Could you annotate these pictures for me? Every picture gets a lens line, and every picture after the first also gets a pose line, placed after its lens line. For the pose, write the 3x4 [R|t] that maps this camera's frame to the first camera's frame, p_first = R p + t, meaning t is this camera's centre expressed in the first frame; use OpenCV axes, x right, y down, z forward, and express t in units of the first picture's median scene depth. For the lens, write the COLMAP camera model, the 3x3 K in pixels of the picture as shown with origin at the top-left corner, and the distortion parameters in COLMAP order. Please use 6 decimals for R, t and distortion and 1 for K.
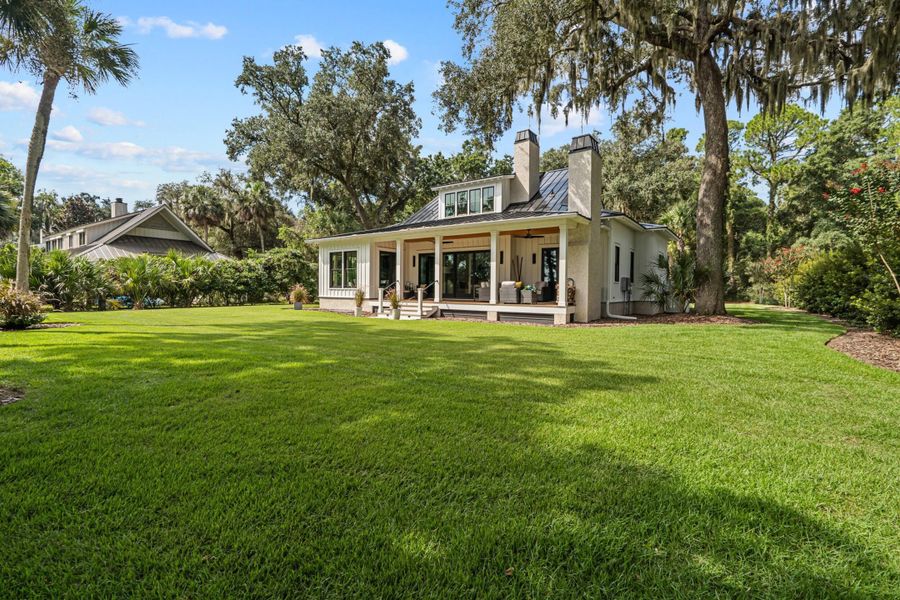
lens RADIAL K [[411.1, 0, 449.8], [0, 411.1, 296.7], [0, 0, 1]] dist [-0.000321, 0.000027]
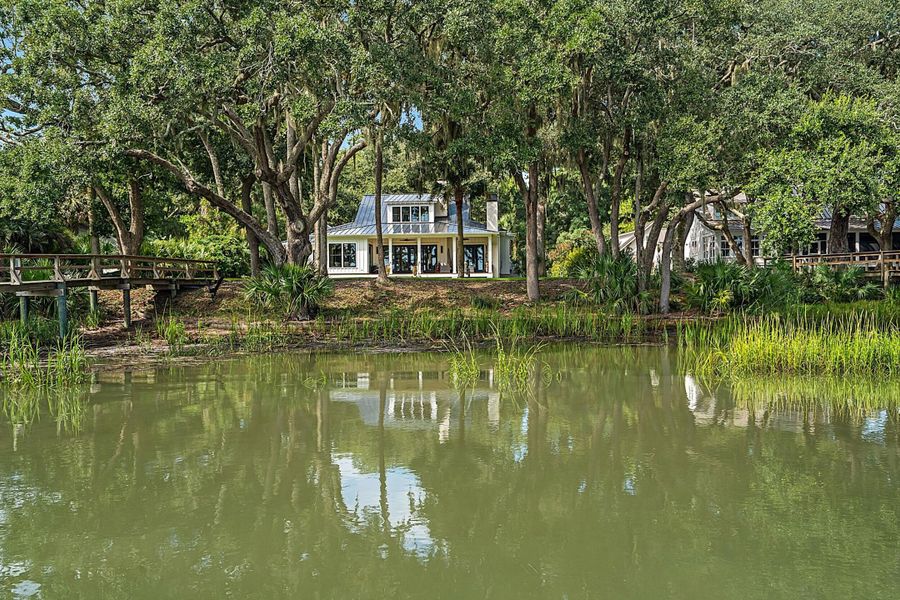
lens RADIAL K [[685.7, 0, 450.1], [0, 685.7, 297.5], [0, 0, 1]] dist [0.013270, -0.000292]
pose [[0.848410, -0.022409, 0.528864, -1.318890], [0.025812, 0.999666, 0.000950, 0.103366], [-0.528709, 0.012845, 0.848706, -1.415512]]
